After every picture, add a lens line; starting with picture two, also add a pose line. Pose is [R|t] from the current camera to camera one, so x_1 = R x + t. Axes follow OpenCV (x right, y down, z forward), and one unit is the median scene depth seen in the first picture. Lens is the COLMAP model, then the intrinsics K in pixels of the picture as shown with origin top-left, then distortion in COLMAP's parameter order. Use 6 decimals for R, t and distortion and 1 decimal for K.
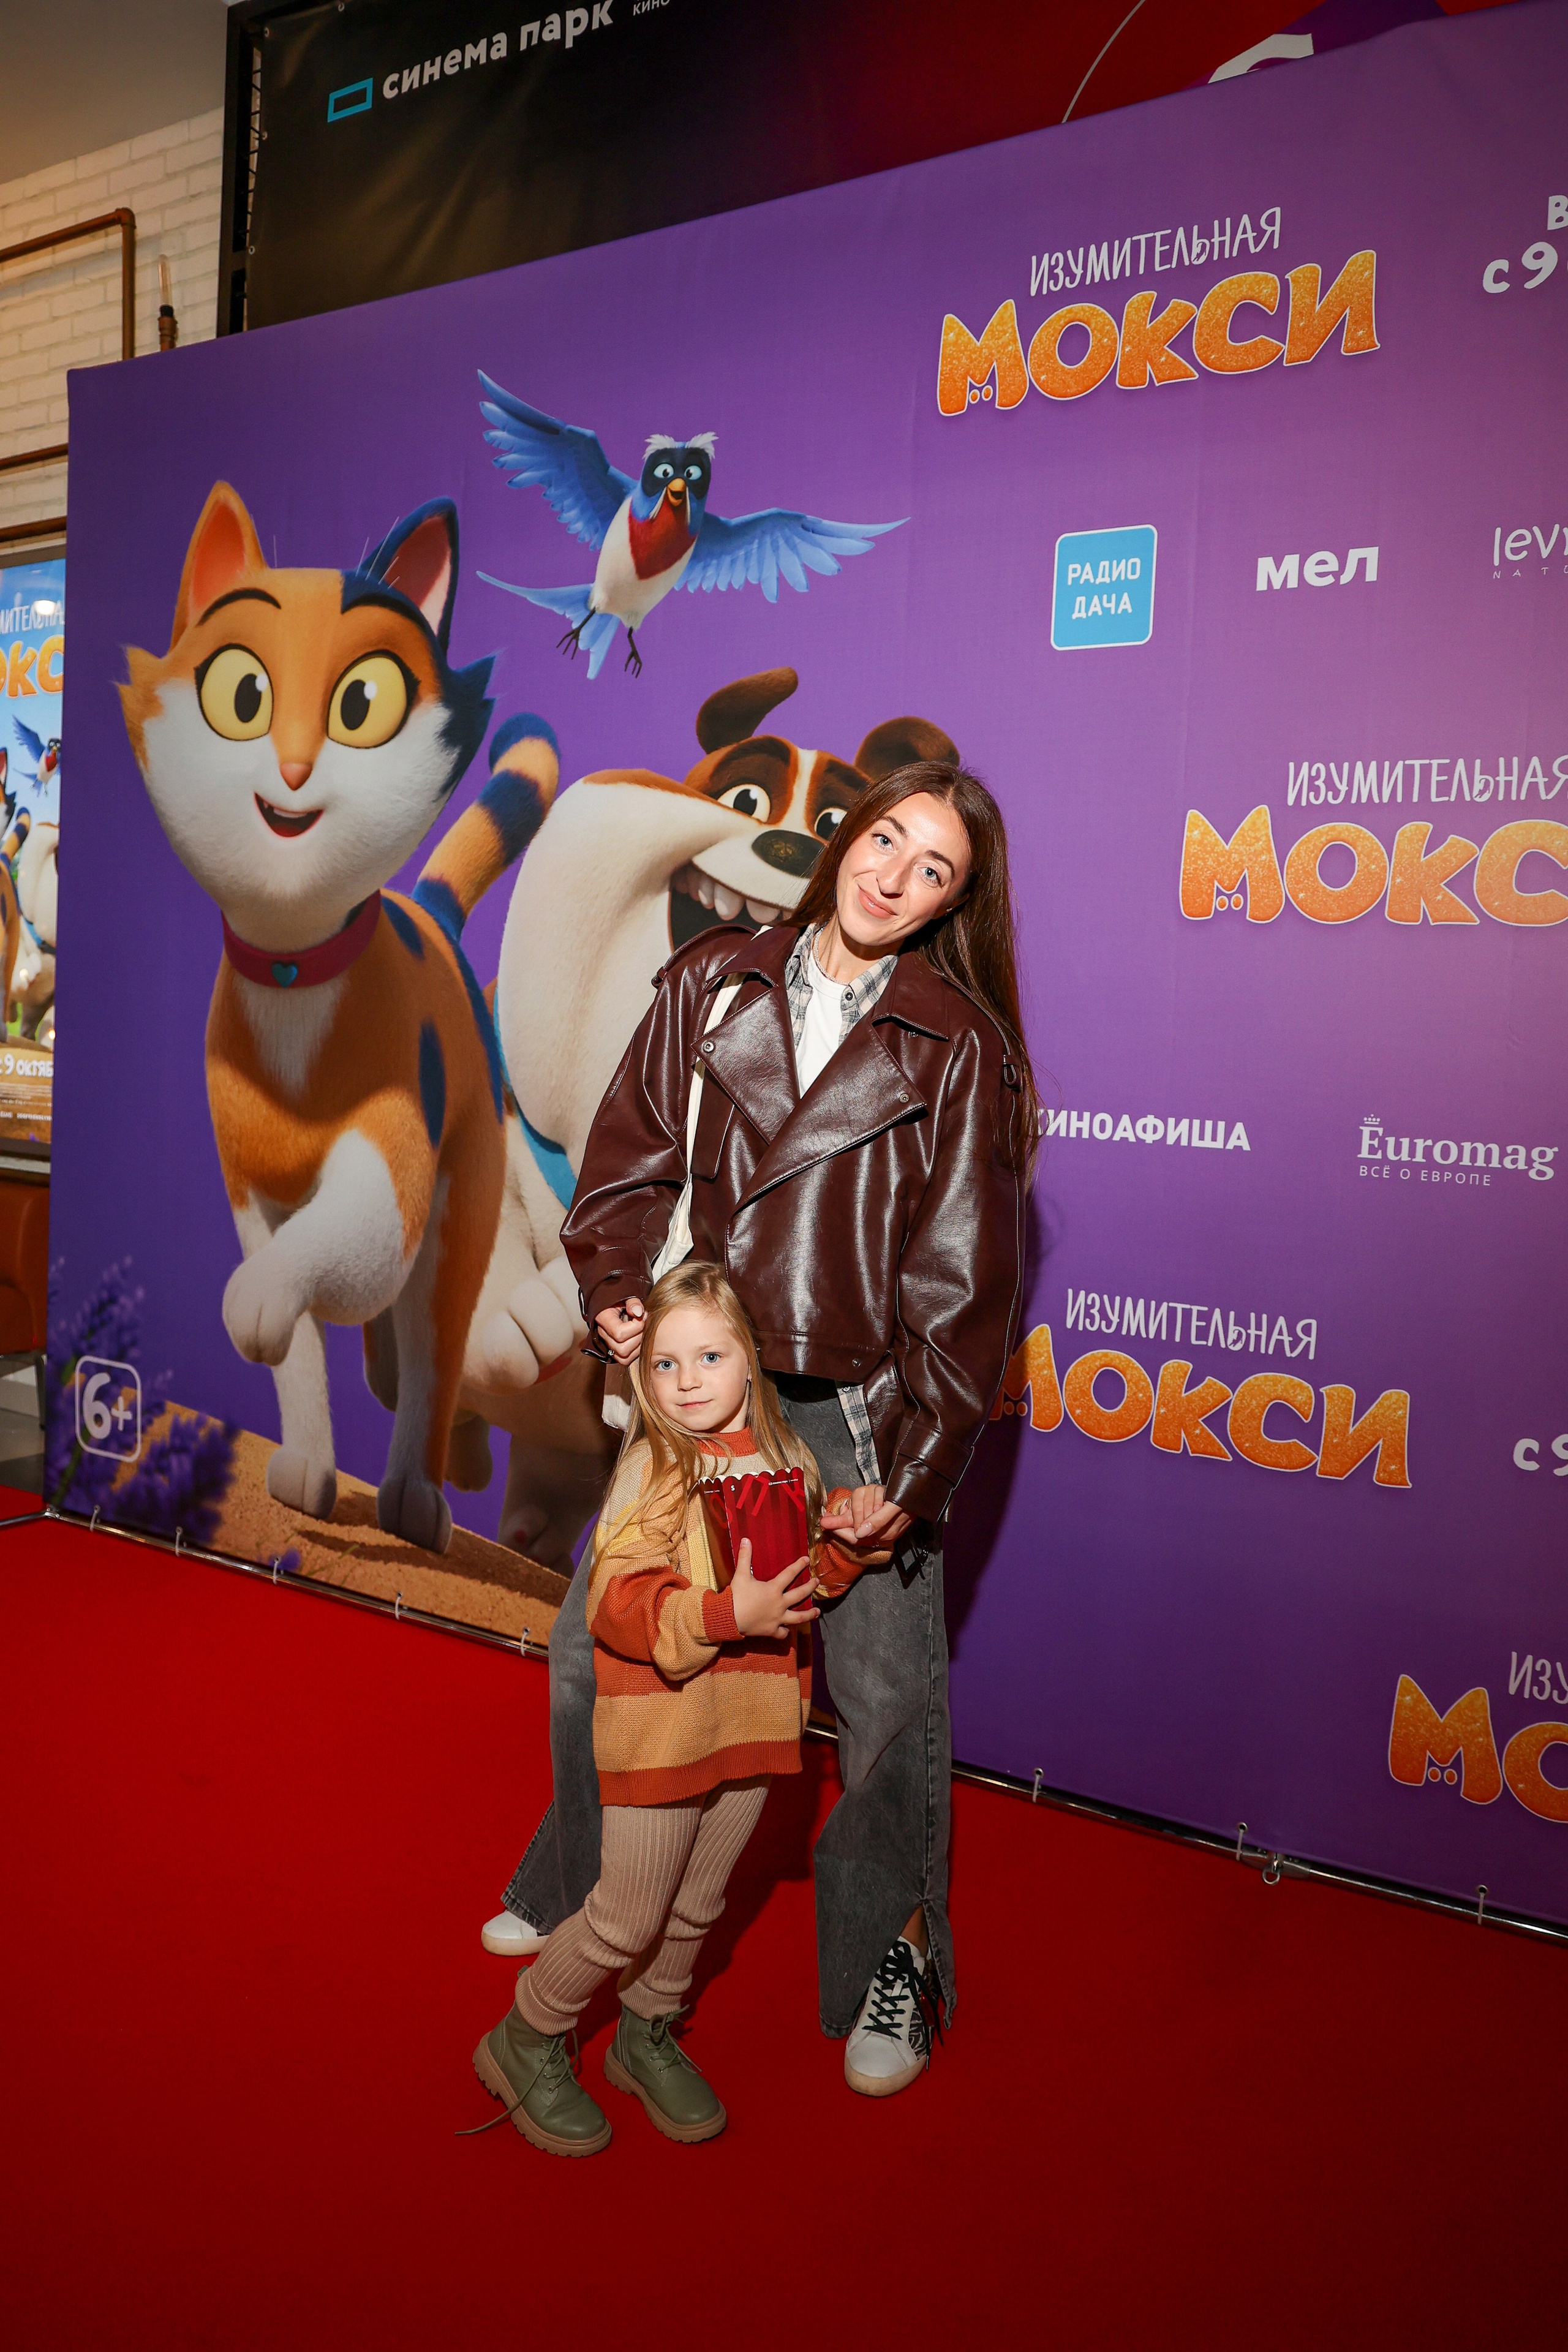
lens RADIAL K [[1660.4, 0, 764.8], [0, 1660.4, 1184.3], [0, 0, 1]] dist [-0.089981, 0.065863]
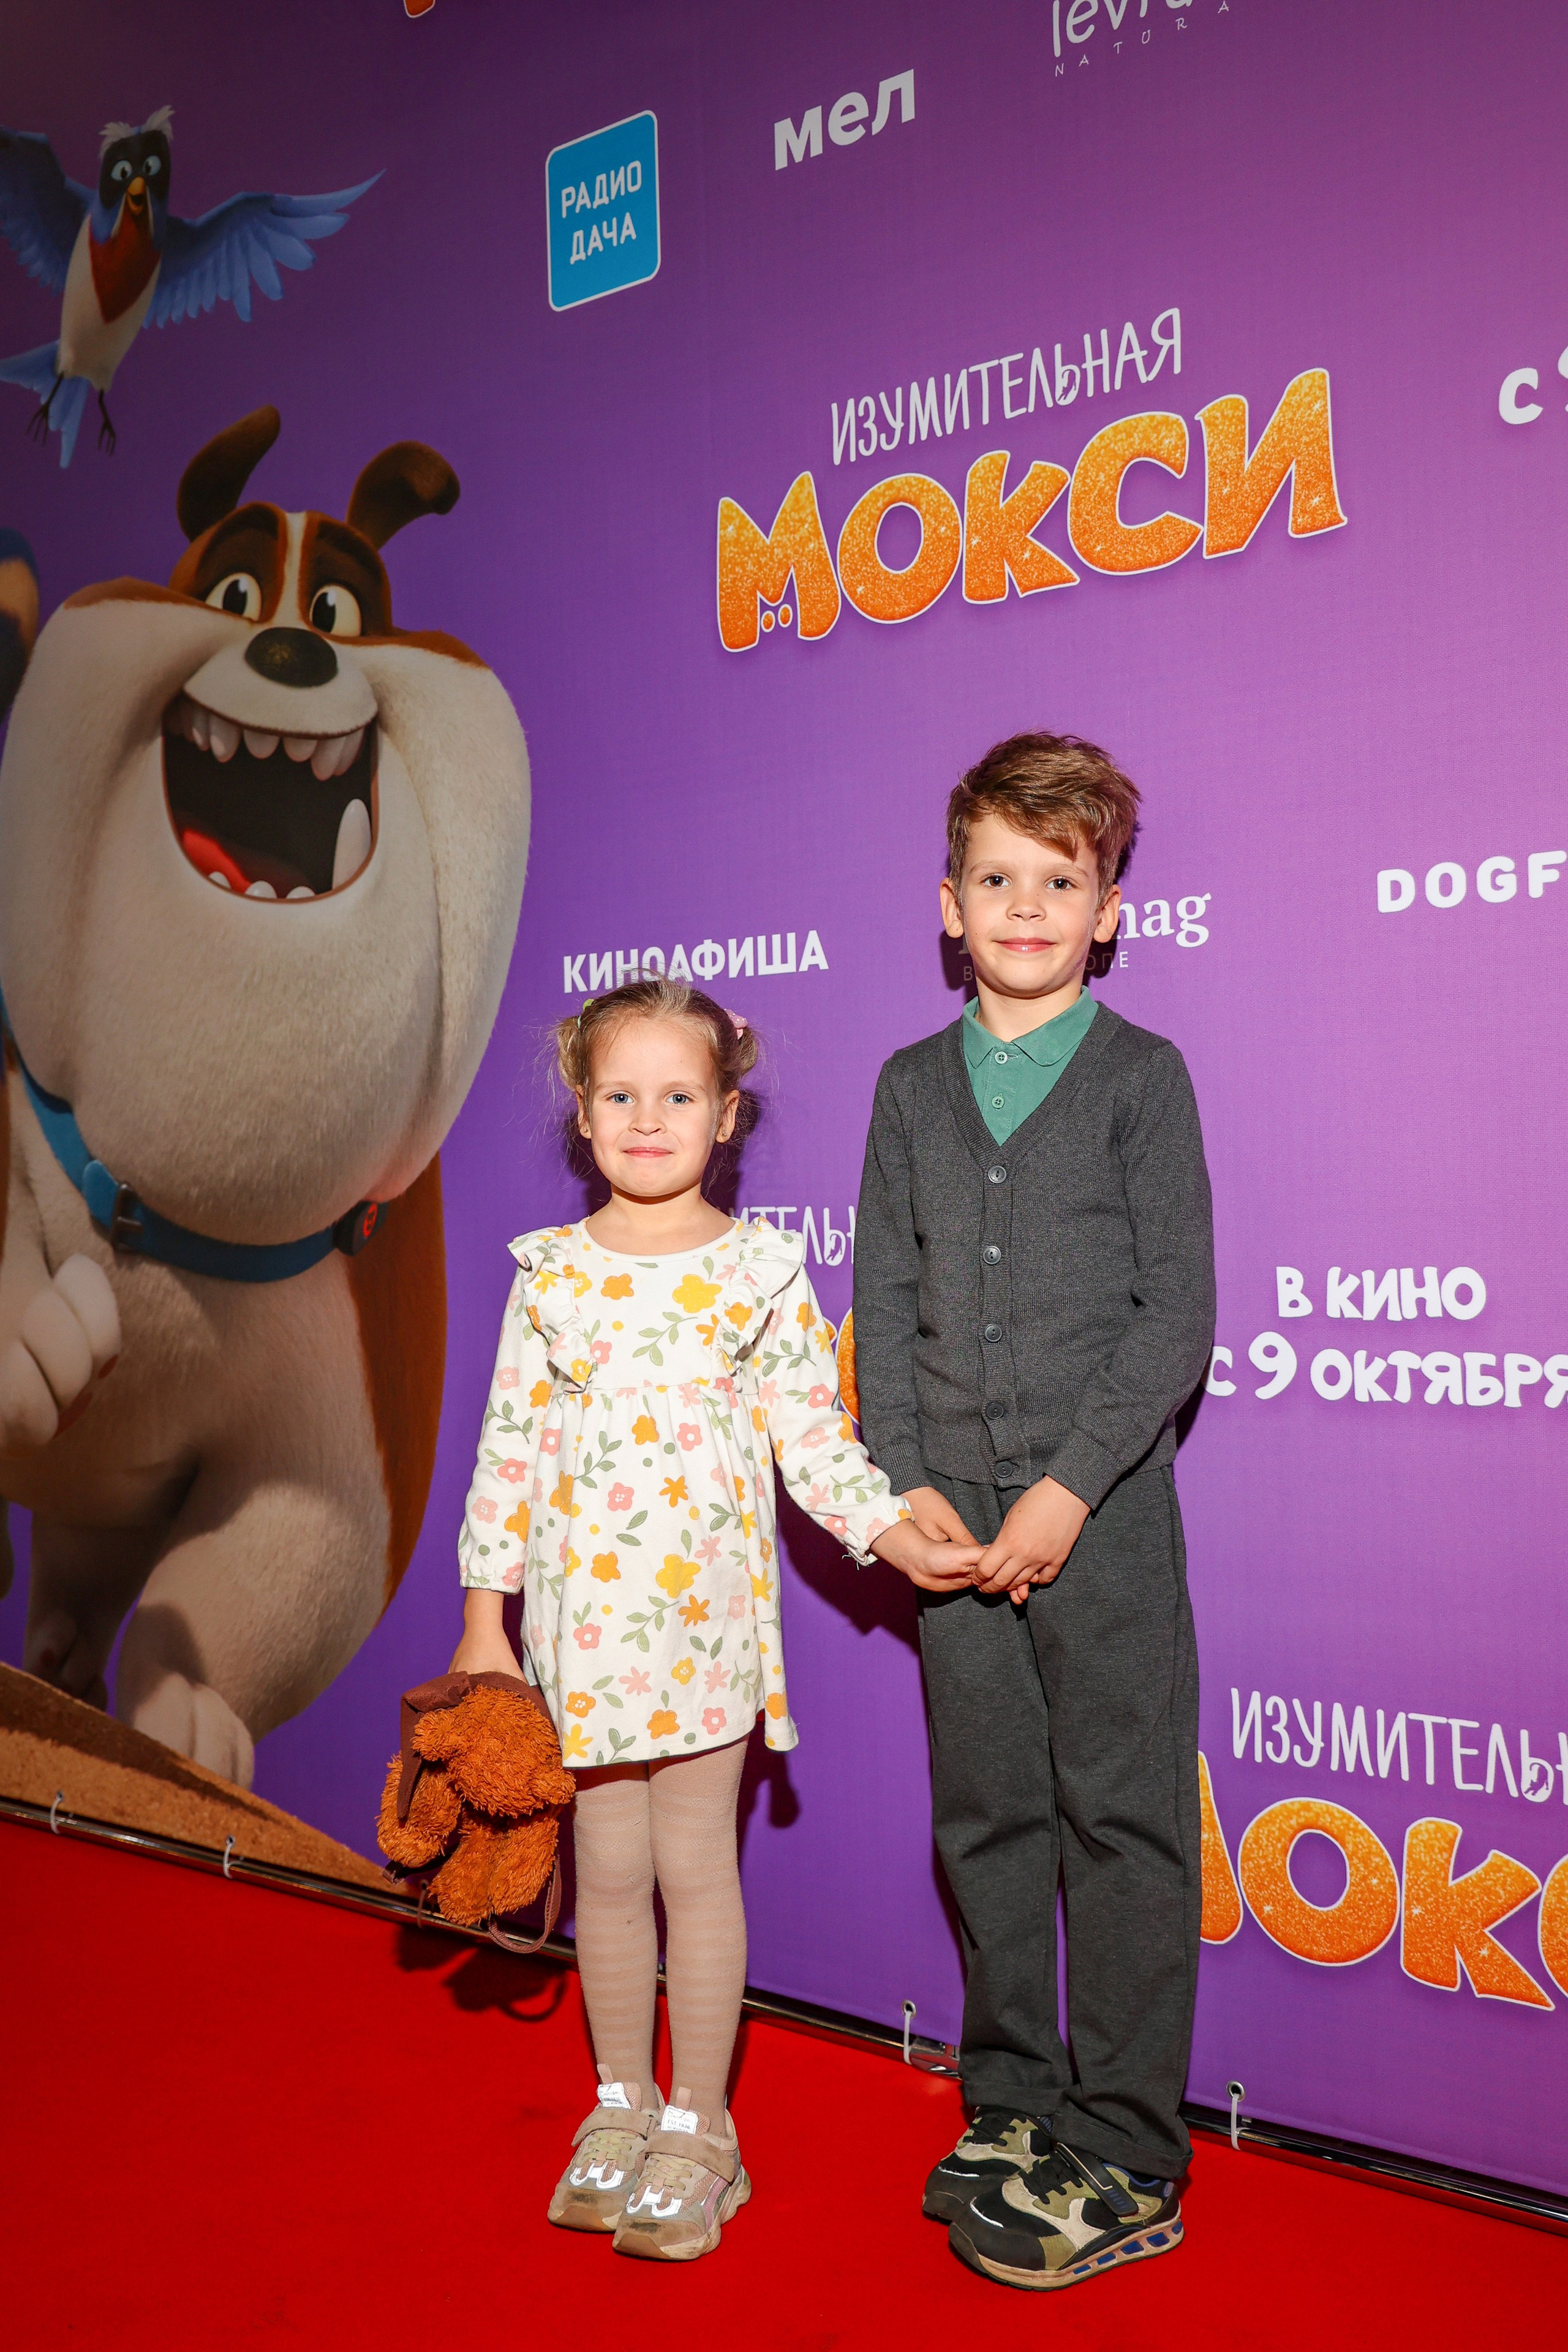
lens RADIAL K [[2090.2, 0, 870.0], [0, 2090.2, 1177.6], [0, 0, 1]] dist [0.004575, 0.067750]
pose [[0.994463, -0.067405, -0.080624, 0.364258], [0.059200, 0.993209, -0.100154, 0.148958], [0.086827, 0.094826, 0.991700, 0.144119]]
